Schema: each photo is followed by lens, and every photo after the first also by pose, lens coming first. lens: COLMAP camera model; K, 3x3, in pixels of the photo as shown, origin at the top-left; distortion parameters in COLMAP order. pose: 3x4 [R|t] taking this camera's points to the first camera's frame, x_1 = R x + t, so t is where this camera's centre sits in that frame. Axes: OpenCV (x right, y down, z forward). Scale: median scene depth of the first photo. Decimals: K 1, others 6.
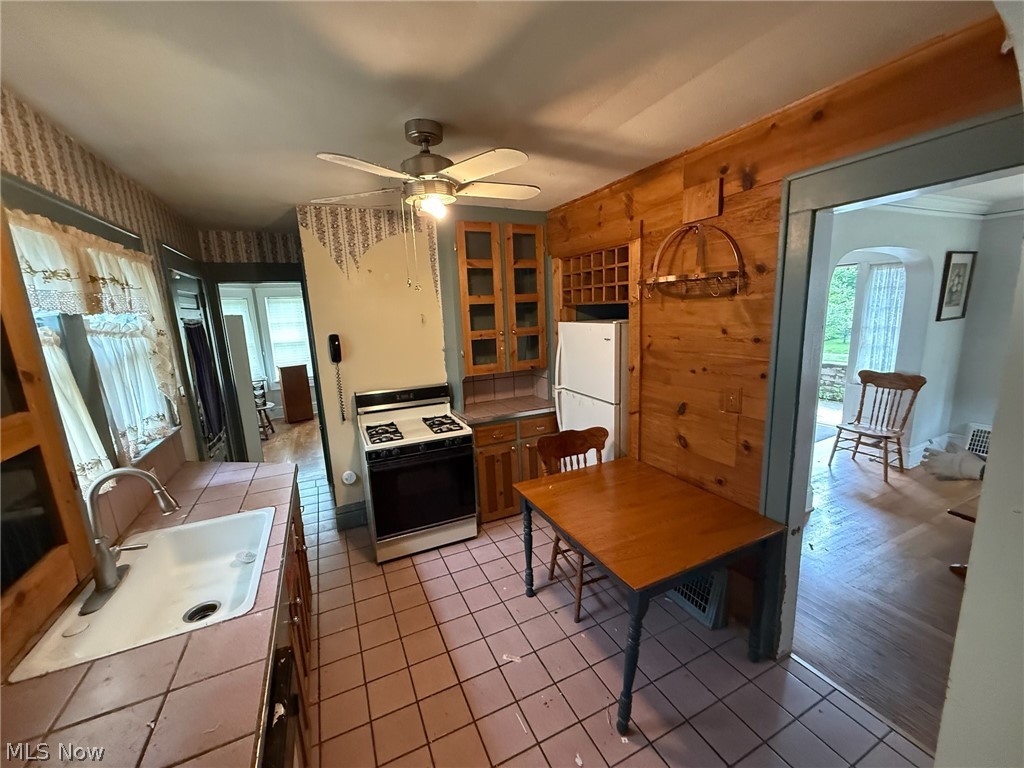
lens RADIAL K [[407.6, 0, 512.0], [0, 407.6, 384.0], [0, 0, 1]] dist [0.000856, -0.000004]
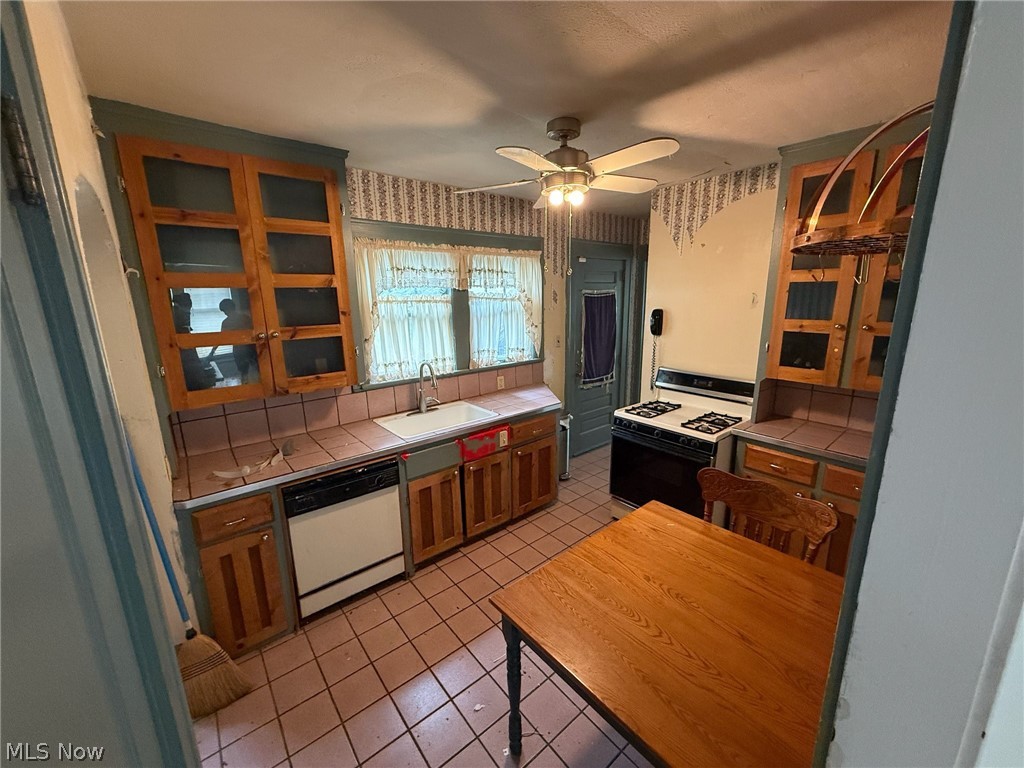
lens RADIAL K [[407.6, 0, 512.0], [0, 407.6, 384.0], [0, 0, 1]] dist [0.000856, -0.000004]
pose [[0.250284, 0.250774, -0.935131, 0.544374], [-0.172916, 0.961921, 0.211678, -0.096425], [0.952606, 0.108719, 0.284116, 0.365745]]
